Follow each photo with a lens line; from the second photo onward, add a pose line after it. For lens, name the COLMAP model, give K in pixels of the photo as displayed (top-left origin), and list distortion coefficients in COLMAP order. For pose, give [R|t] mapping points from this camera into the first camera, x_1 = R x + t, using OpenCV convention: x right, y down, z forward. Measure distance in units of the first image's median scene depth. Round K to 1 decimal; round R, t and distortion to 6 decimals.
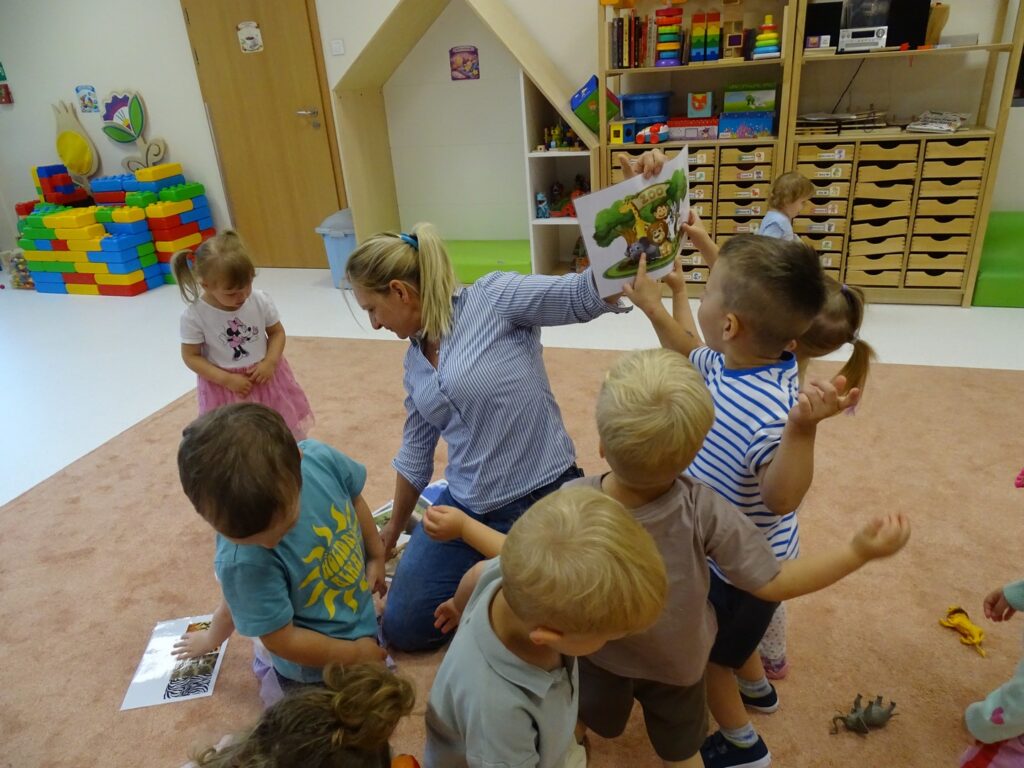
lens RADIAL K [[718.1, 0, 512.0], [0, 718.1, 384.0], [0, 0, 1]] dist [-0.008044, 0.002761]
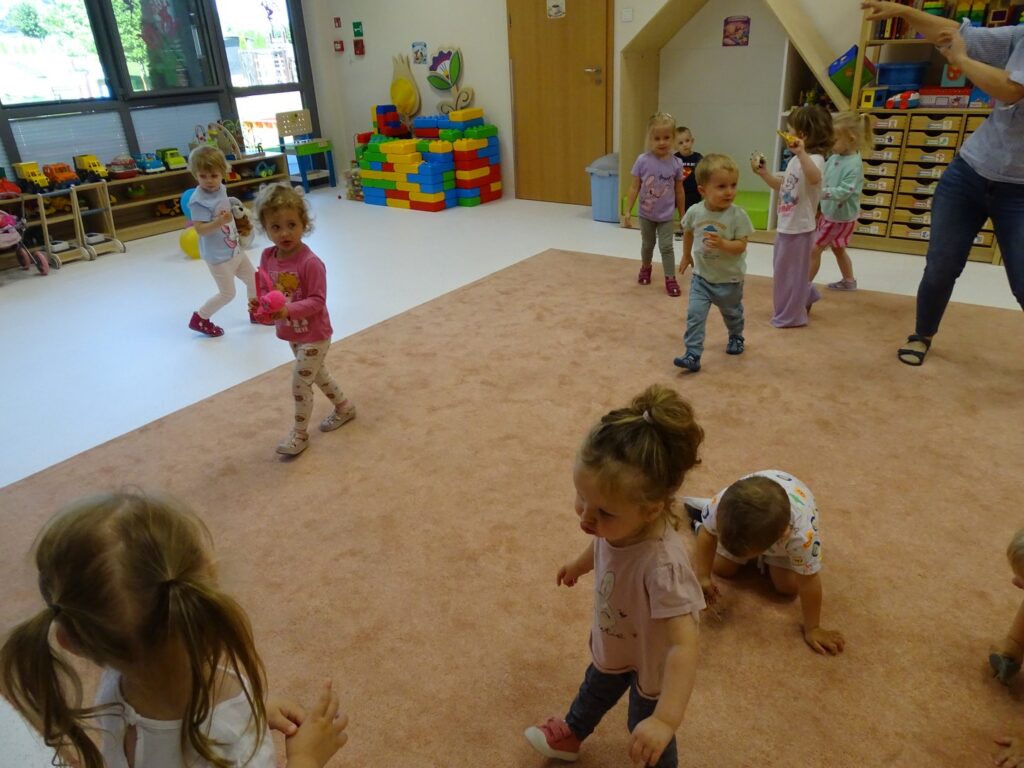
lens RADIAL K [[718.1, 0, 512.0], [0, 718.1, 384.0], [0, 0, 1]] dist [-0.008044, 0.002761]
pose [[0.948842, 0.156228, -0.274393, -0.003785], [-0.145327, 0.987578, 0.059749, 0.084733], [0.280319, -0.016816, 0.959759, -0.190287]]
